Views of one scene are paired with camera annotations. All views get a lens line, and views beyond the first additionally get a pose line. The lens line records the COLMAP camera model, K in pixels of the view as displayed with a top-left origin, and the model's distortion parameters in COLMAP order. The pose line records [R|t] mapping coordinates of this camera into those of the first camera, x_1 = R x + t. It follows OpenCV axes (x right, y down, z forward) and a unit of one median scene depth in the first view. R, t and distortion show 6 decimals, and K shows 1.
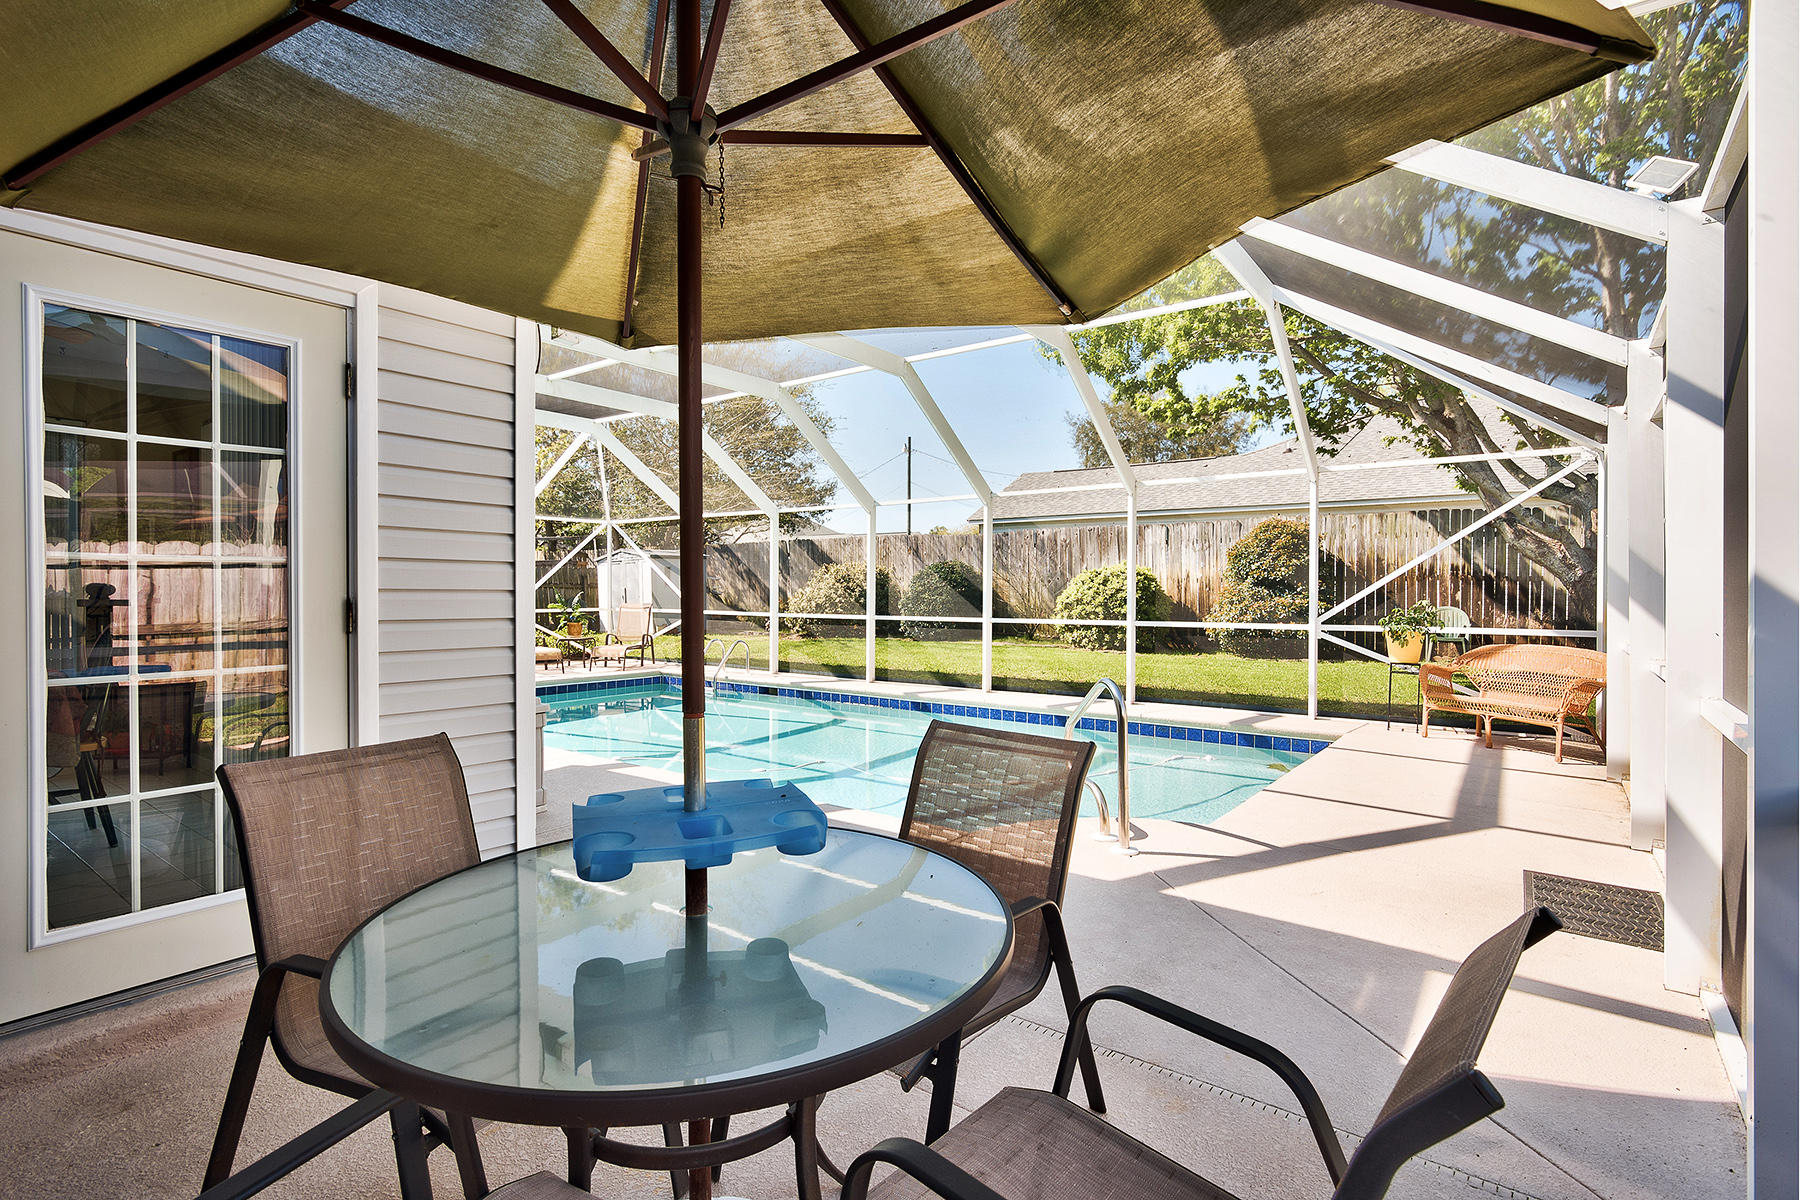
lens RADIAL K [[892.0, 0, 903.5], [0, 892.0, 595.2], [0, 0, 1]] dist [0.002380, -0.000215]
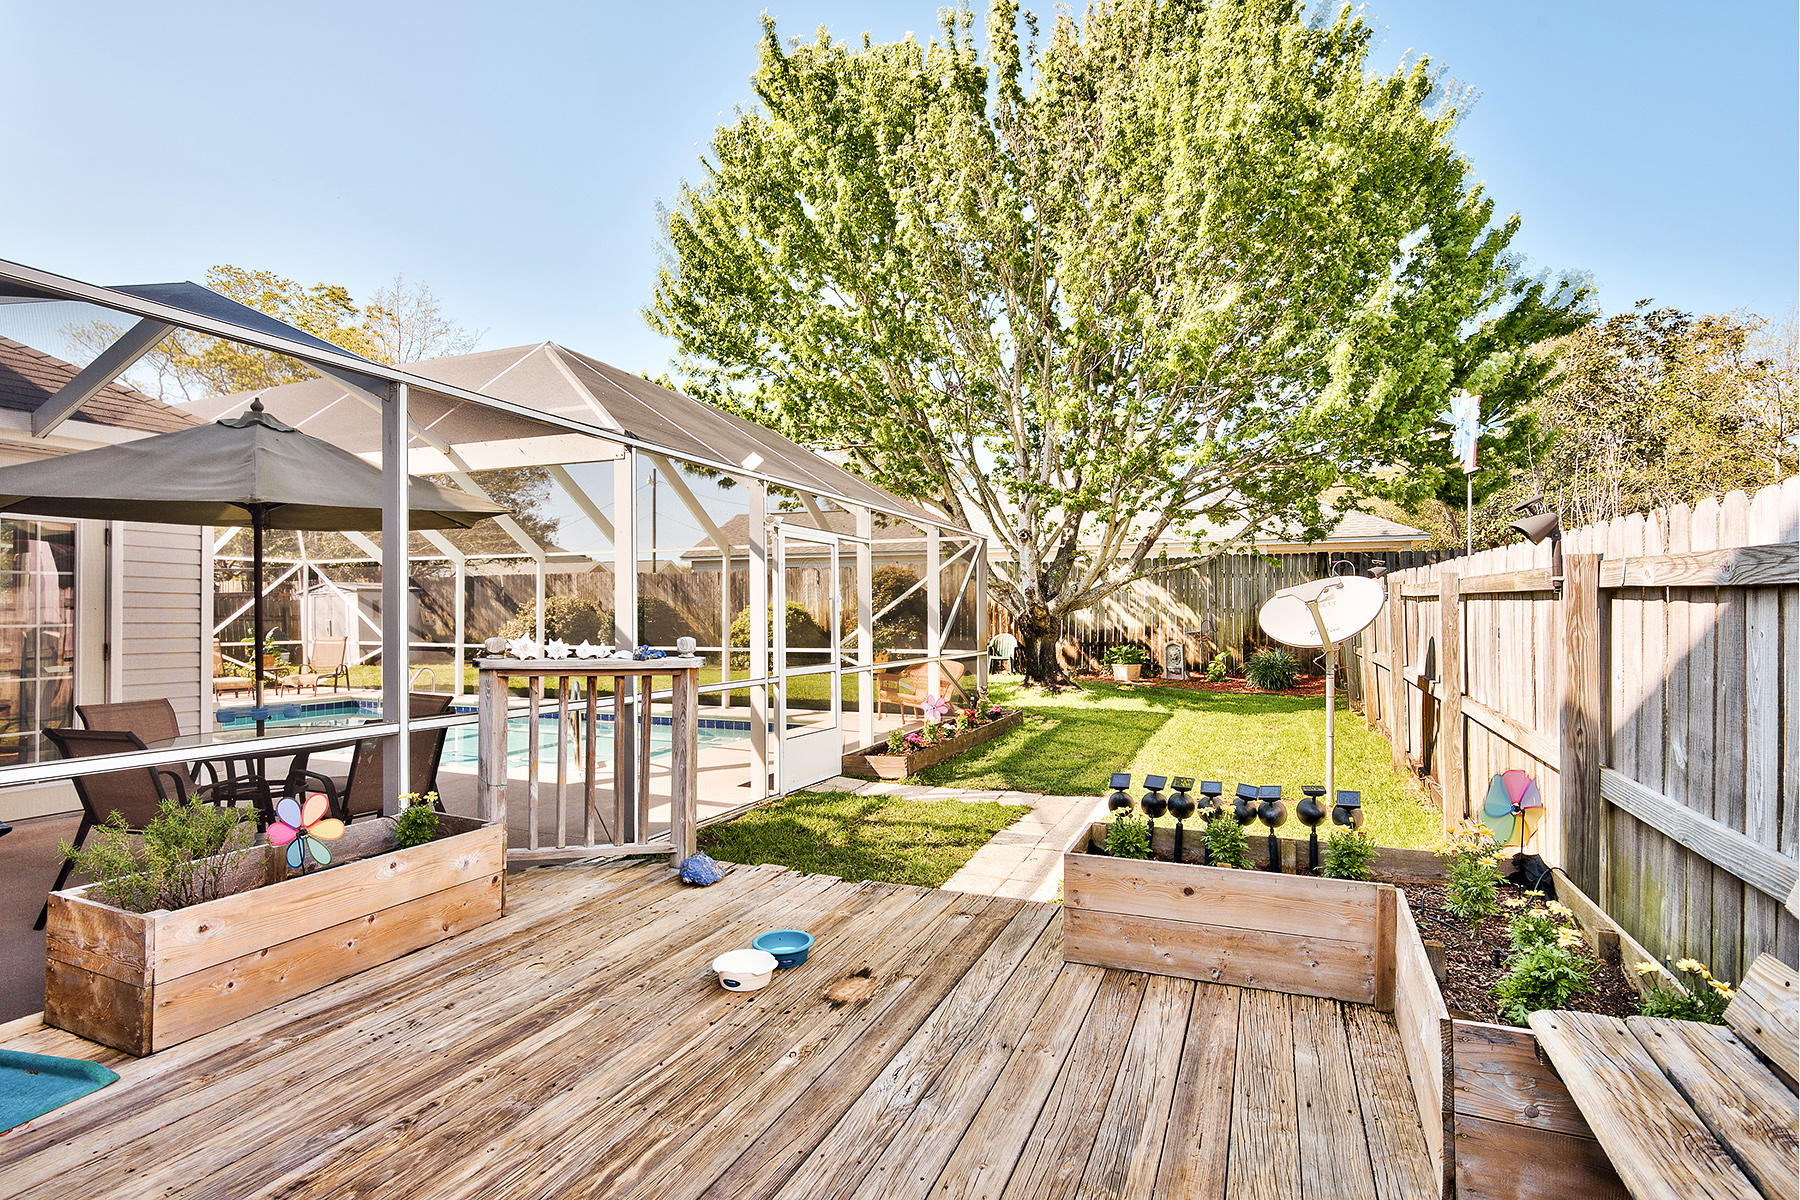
lens RADIAL K [[892.0, 0, 898.0], [0, 892.0, 605.6], [0, 0, 1]] dist [0.002380, -0.000215]
pose [[0.969439, 0.000964, 0.245330, 0.110058], [0.003577, 0.999830, -0.018065, -0.006701], [-0.245306, 0.018391, 0.969271, -0.248383]]
